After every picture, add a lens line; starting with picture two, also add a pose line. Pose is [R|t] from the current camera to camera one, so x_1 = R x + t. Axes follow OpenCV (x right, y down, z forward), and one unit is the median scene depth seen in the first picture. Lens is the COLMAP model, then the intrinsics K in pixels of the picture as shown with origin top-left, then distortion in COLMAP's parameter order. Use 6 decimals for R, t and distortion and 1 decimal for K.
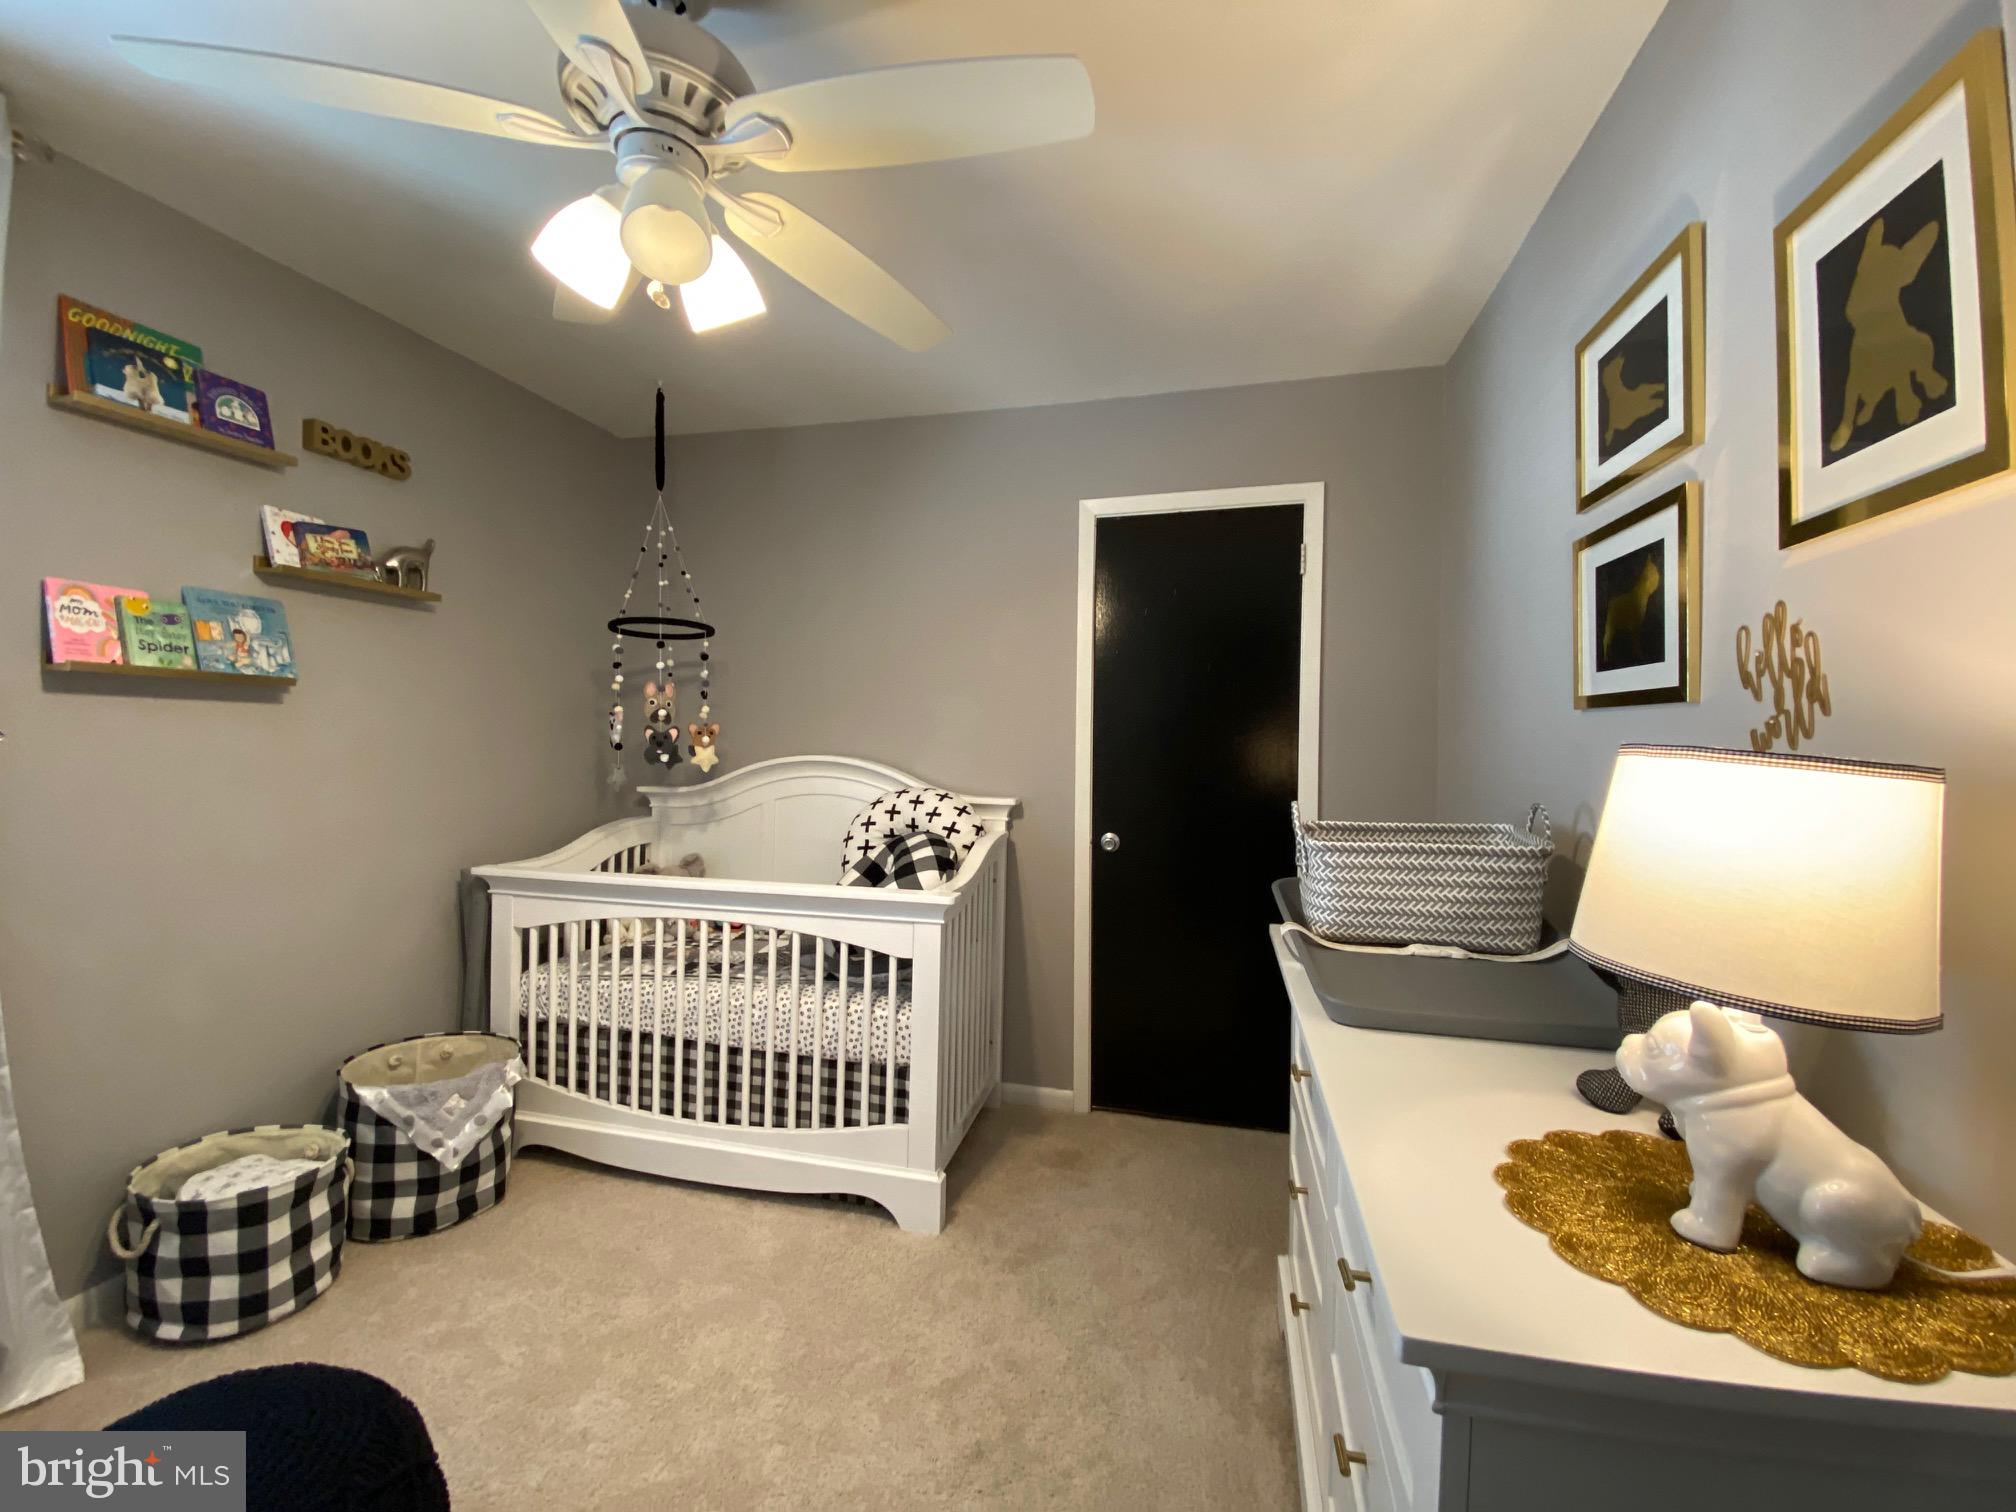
lens RADIAL K [[809.2, 0, 1005.7], [0, 809.2, 749.3], [0, 0, 1]] dist [0.005308, -0.012023]
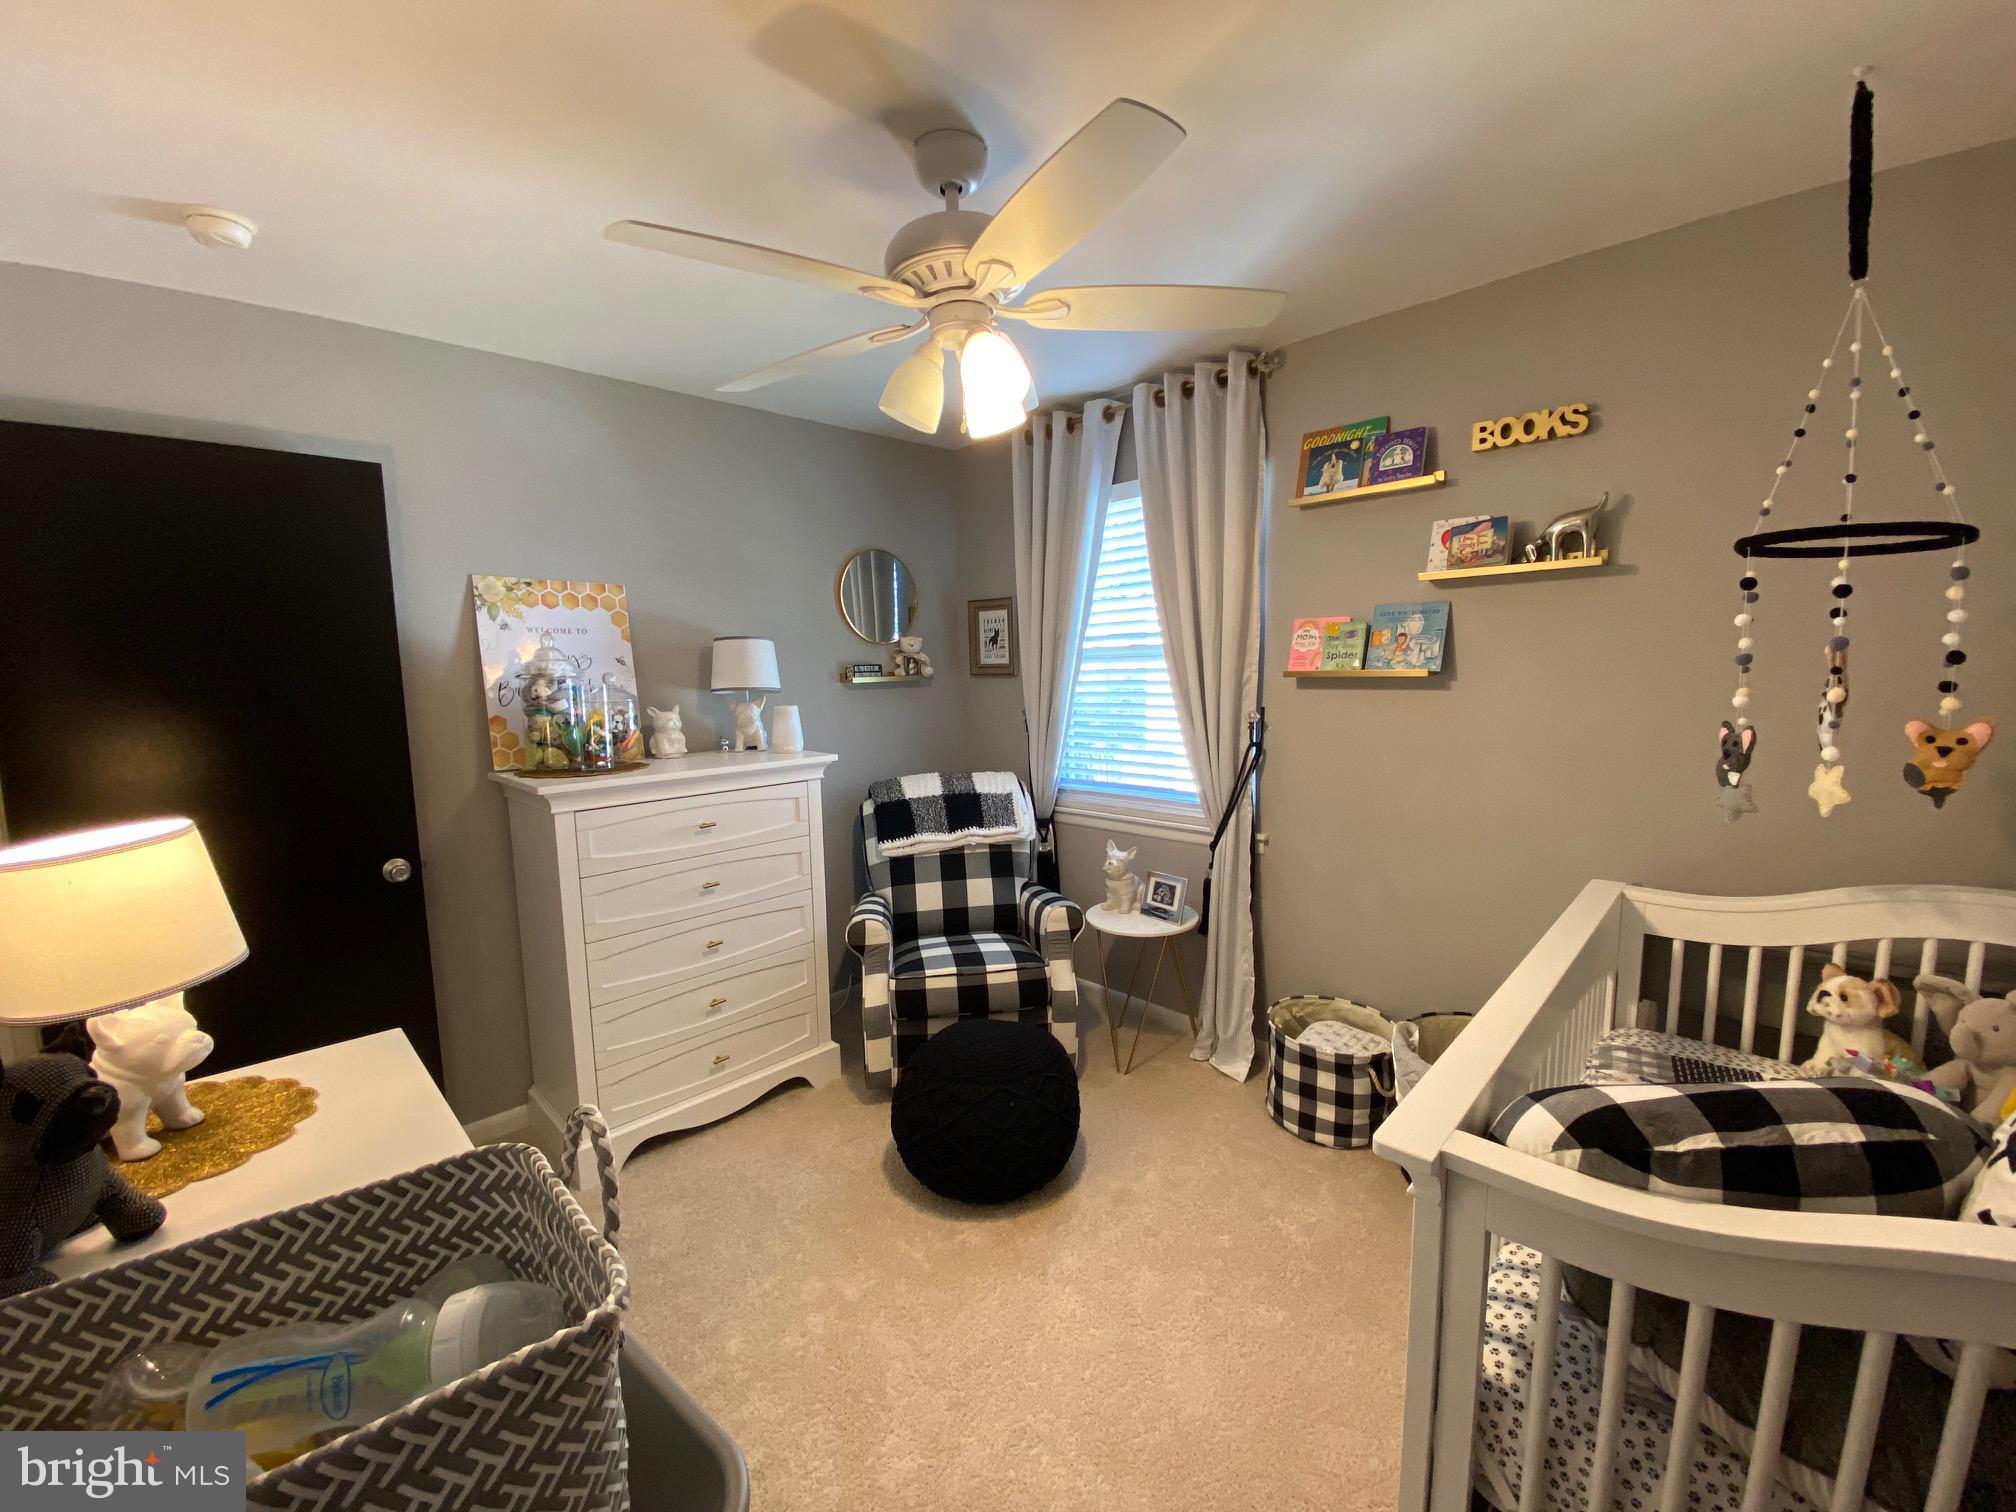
lens RADIAL K [[809.2, 0, 1001.6], [0, 809.2, 757.5], [0, 0, 1]] dist [0.005308, -0.012023]
pose [[-0.499230, 0.097362, -0.860982, 0.514820], [0.011095, 0.994304, 0.106005, -0.106811], [0.866399, 0.043369, -0.497466, 1.211786]]
